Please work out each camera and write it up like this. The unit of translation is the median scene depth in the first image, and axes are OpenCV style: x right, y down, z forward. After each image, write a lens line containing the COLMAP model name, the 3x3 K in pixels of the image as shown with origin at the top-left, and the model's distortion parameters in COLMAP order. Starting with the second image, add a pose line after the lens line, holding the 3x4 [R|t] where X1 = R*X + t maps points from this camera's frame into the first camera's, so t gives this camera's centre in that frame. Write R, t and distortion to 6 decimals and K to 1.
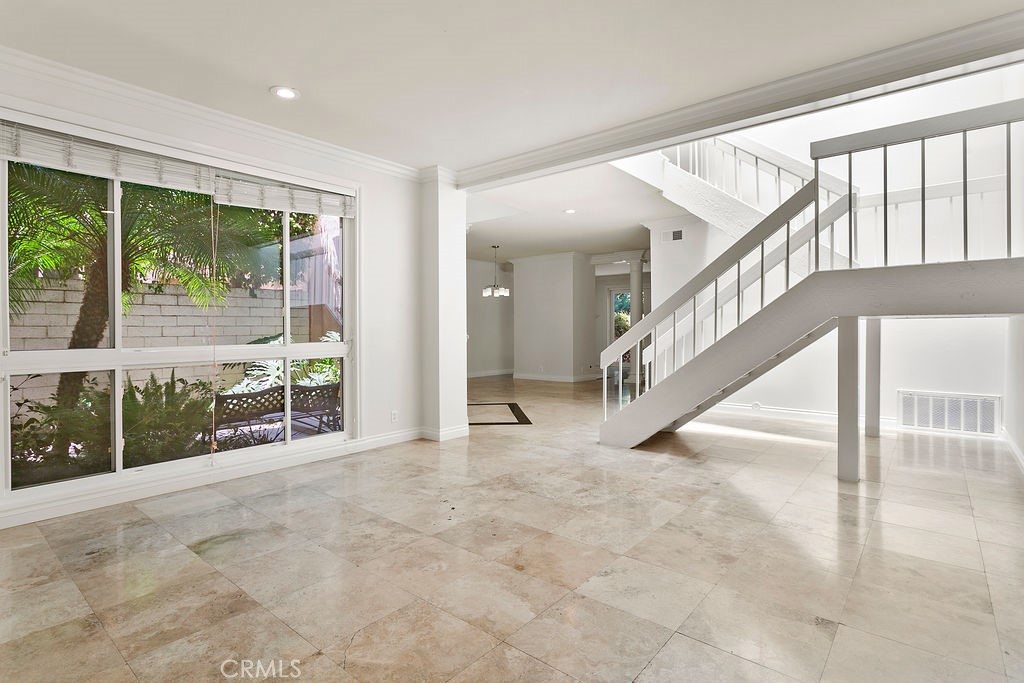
lens RADIAL K [[508.7, 0, 503.0], [0, 508.7, 336.9], [0, 0, 1]] dist [-0.004643, 0.000142]
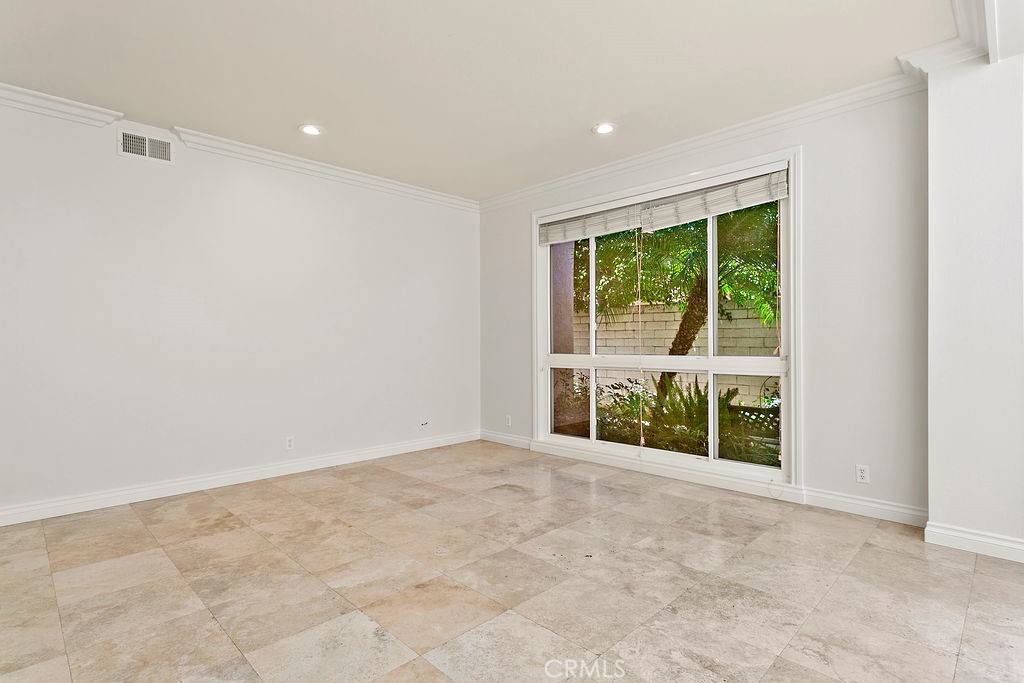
lens RADIAL K [[508.7, 0, 503.0], [0, 508.7, 336.9], [0, 0, 1]] dist [-0.004643, 0.000142]
pose [[-0.091911, -0.006816, -0.995744, 0.758518], [-0.009884, 0.999934, -0.005933, -0.016377], [0.995718, 0.009297, -0.091972, 0.946747]]
